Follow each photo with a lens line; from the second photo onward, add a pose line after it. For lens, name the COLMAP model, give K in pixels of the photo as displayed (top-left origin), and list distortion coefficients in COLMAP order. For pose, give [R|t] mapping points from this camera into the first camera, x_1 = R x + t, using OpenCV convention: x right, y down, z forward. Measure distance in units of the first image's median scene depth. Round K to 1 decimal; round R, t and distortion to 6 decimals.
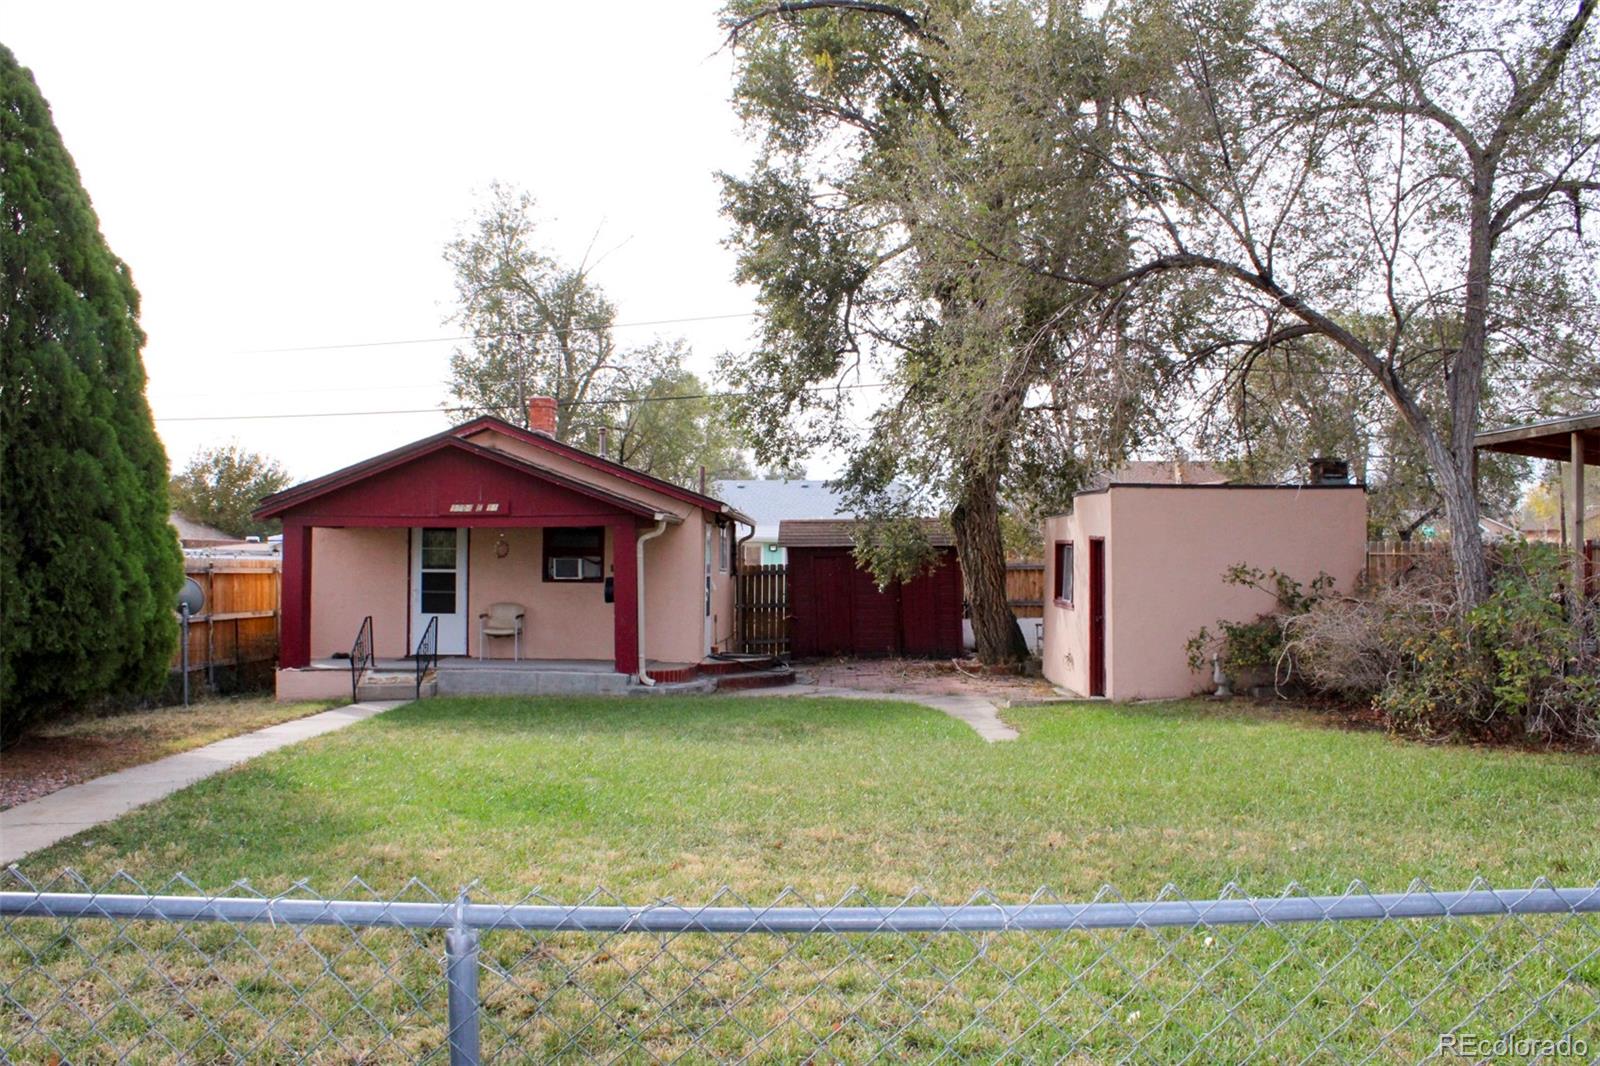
lens RADIAL K [[1342.0, 0, 800.0], [0, 1342.0, 533.0], [0, 0, 1]] dist [-0.167279, 0.145536]
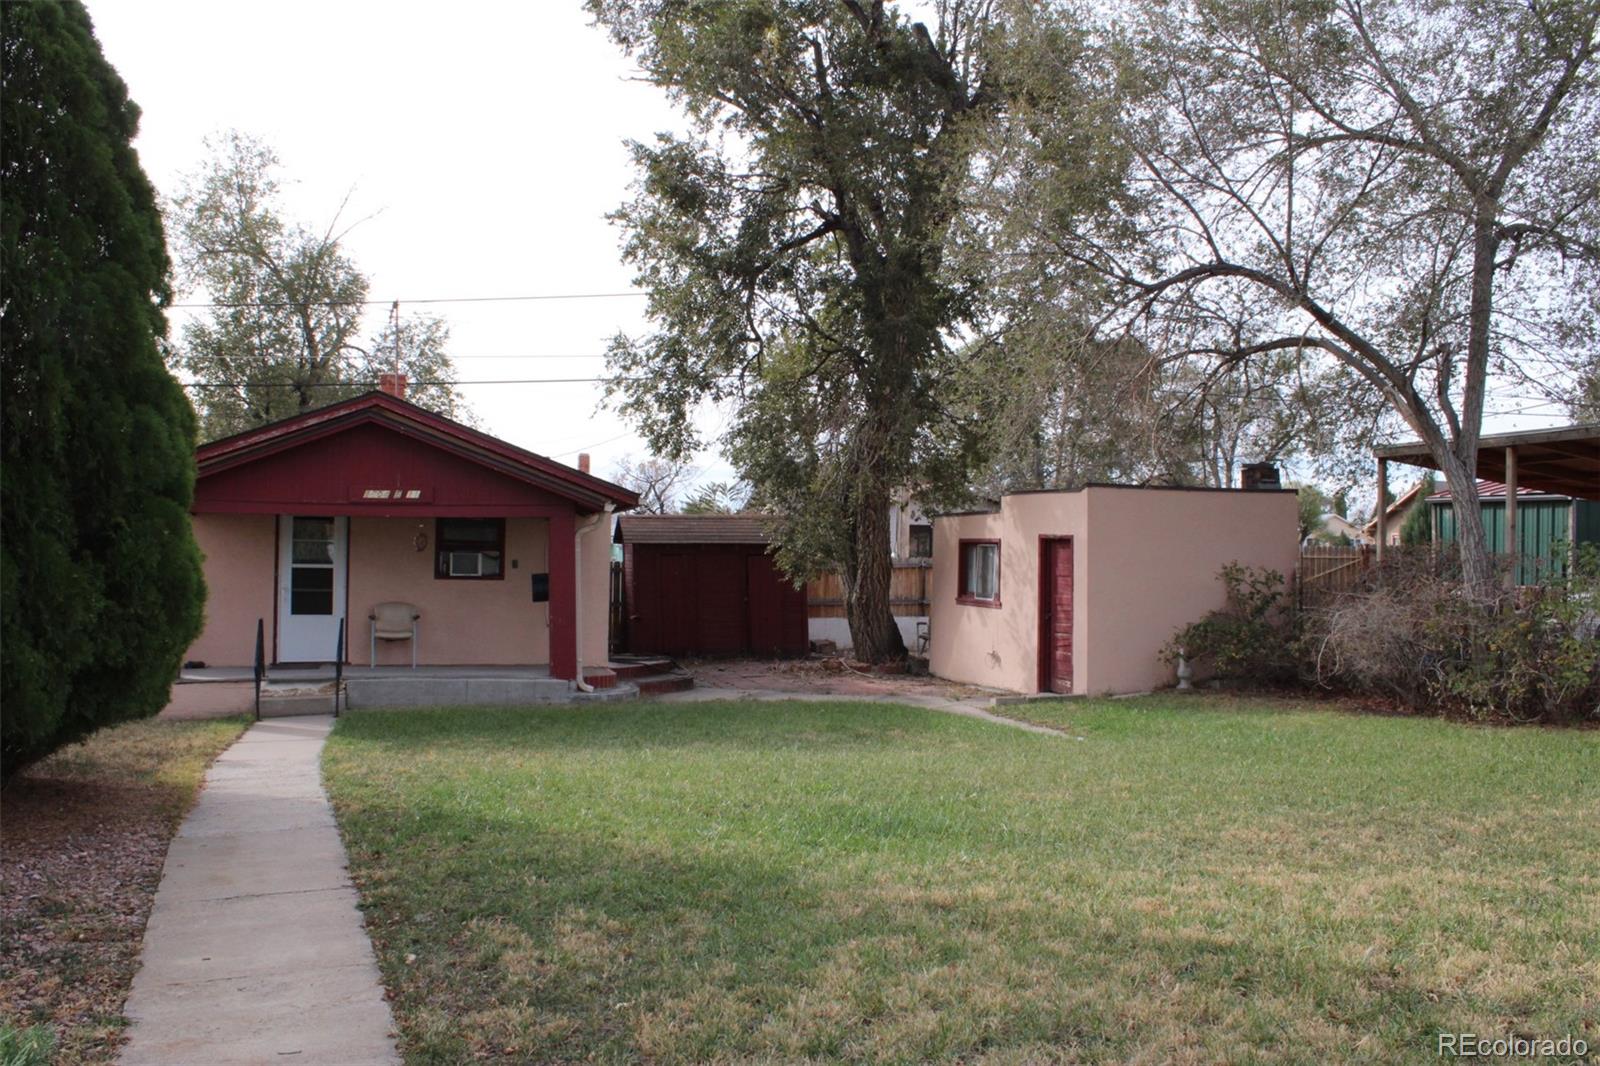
lens RADIAL K [[1342.0, 0, 800.0], [0, 1342.0, 533.0], [0, 0, 1]] dist [-0.167279, 0.145536]
pose [[0.952908, 0.012467, 0.303004, -0.232171], [-0.012142, 0.999922, -0.002958, 0.005514], [-0.303017, -0.000861, 0.952985, 0.077946]]
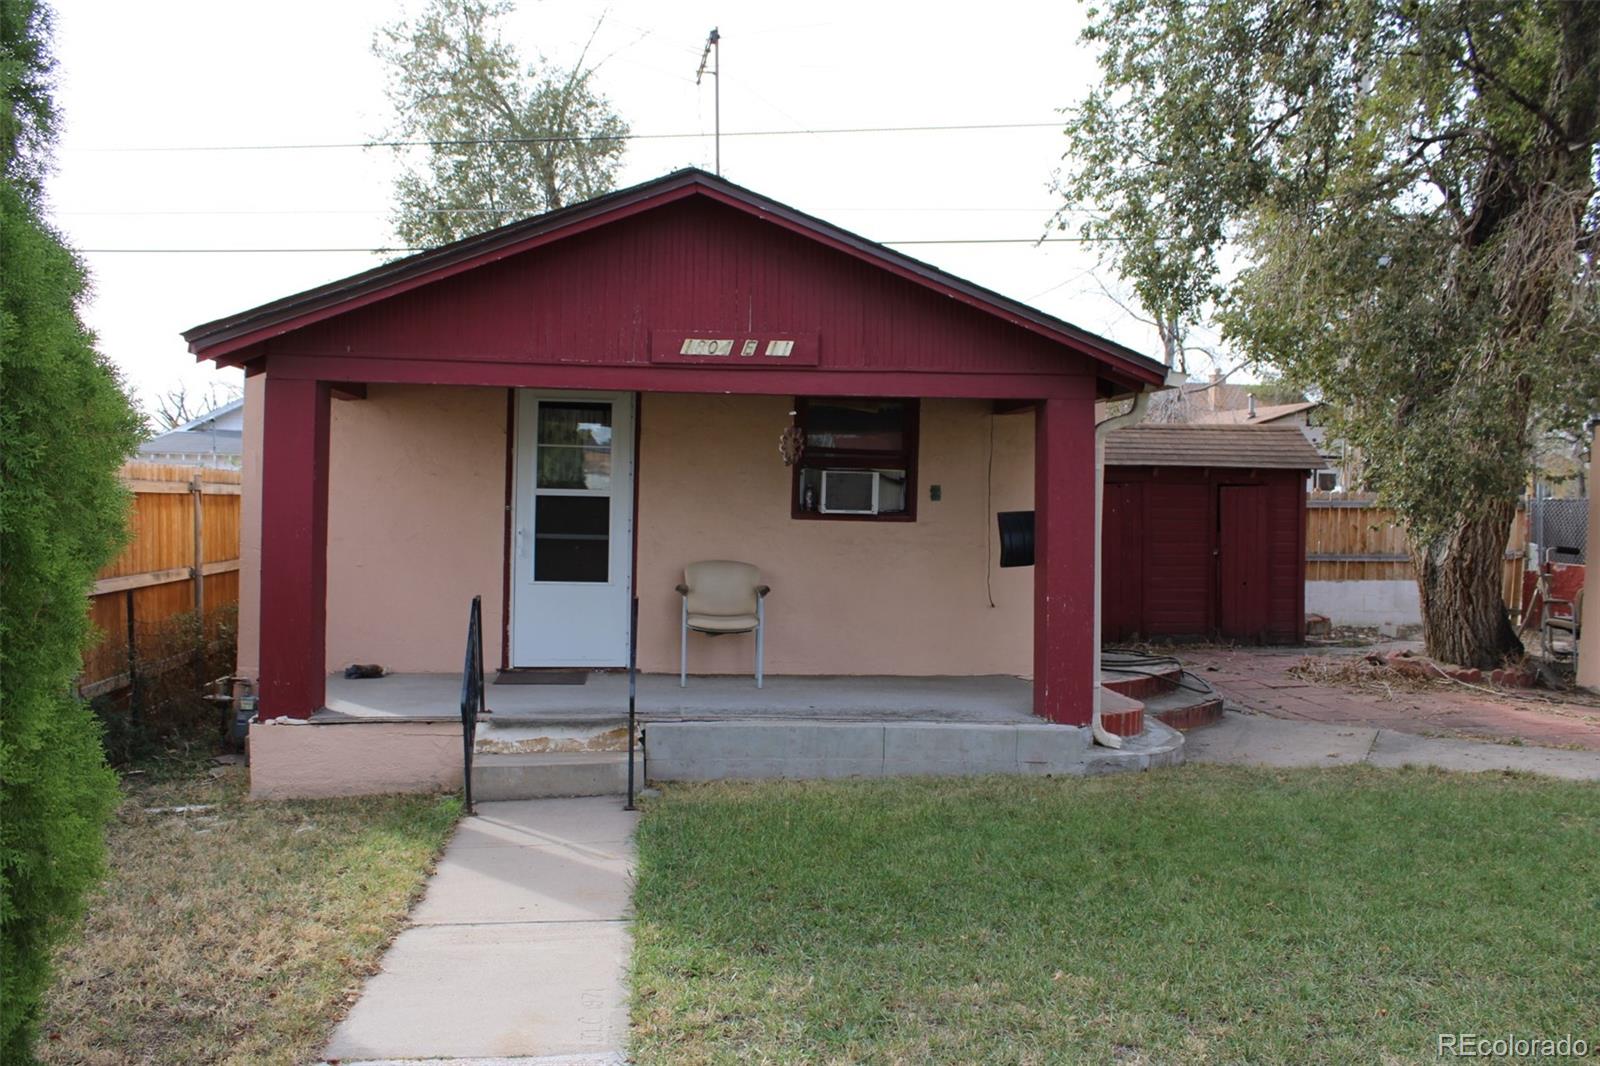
lens RADIAL K [[1342.0, 0, 800.0], [0, 1342.0, 533.0], [0, 0, 1]] dist [-0.167279, 0.145536]
pose [[0.990166, 0.014334, 0.139159, -0.261569], [-0.021313, 0.998582, 0.048788, 0.018058], [-0.138262, -0.051274, 0.989068, 0.518907]]
